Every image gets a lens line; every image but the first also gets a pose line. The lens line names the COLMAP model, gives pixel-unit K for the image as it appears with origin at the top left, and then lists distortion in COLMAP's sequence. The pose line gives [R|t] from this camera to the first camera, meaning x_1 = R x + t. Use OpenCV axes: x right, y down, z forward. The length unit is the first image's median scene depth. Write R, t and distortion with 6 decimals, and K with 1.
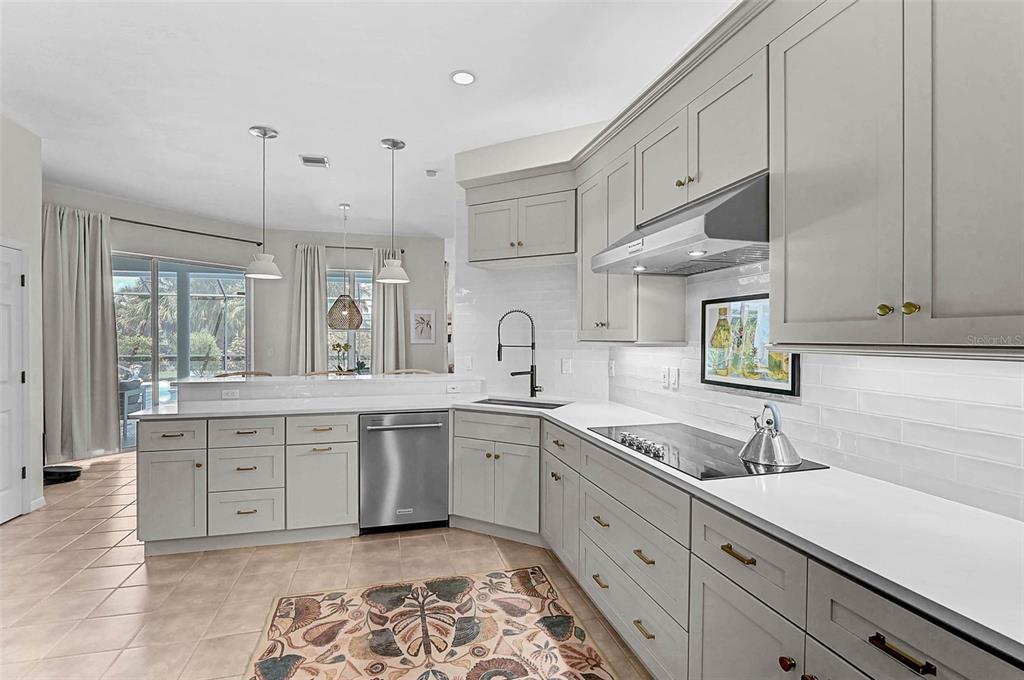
lens RADIAL K [[480.9, 0, 506.0], [0, 480.9, 339.0], [0, 0, 1]] dist [-0.003442, -0.002421]
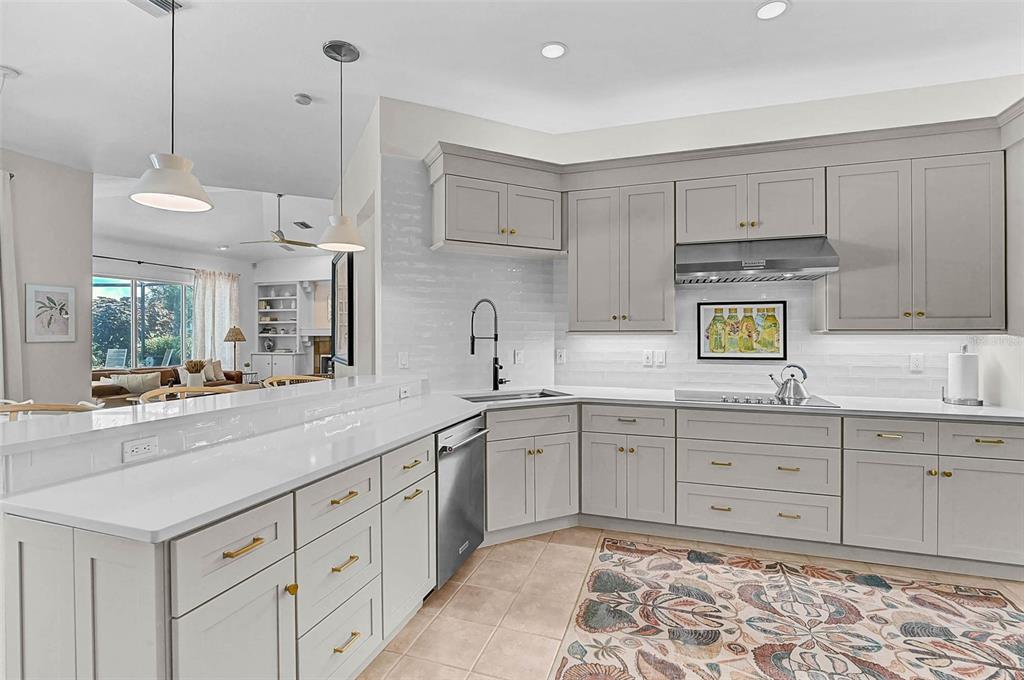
lens RADIAL K [[480.9, 0, 508.6], [0, 480.9, 334.5], [0, 0, 1]] dist [-0.003442, -0.002421]
pose [[0.552270, -0.005854, 0.833645, -1.128050], [0.006635, 0.999975, 0.002626, 0.009292], [-0.833639, 0.004081, 0.552295, 0.681086]]
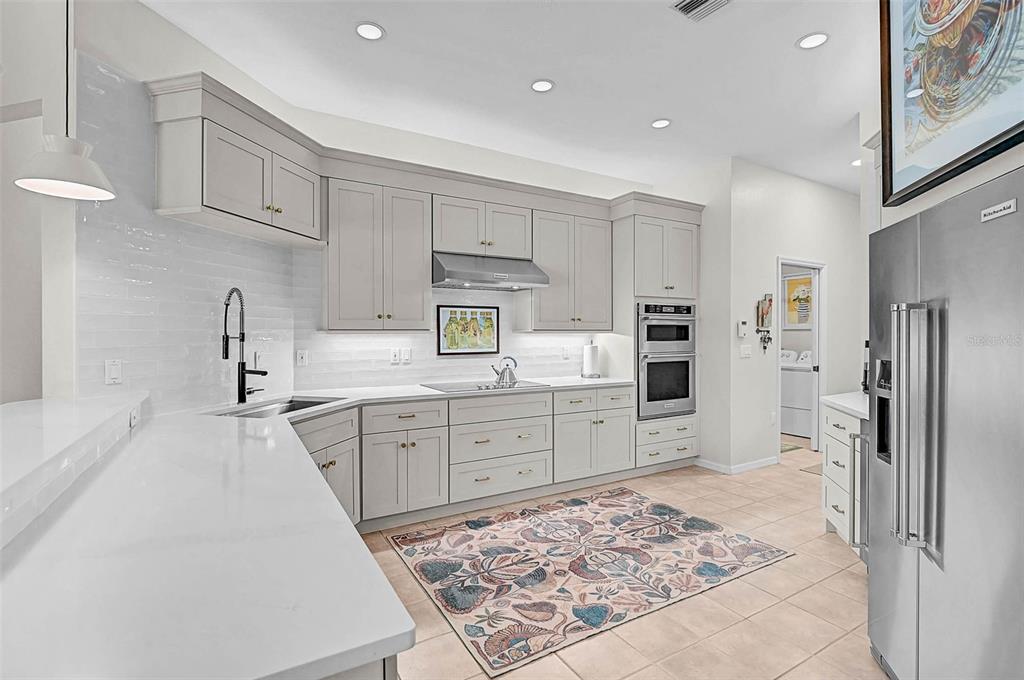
lens RADIAL K [[480.9, 0, 510.1], [0, 480.9, 334.1], [0, 0, 1]] dist [-0.003442, -0.002421]
pose [[-0.269483, -0.005964, 0.962987, -1.235827], [0.003189, 0.999970, 0.007085, 0.008669], [-0.963000, 0.004981, -0.269456, 1.214322]]
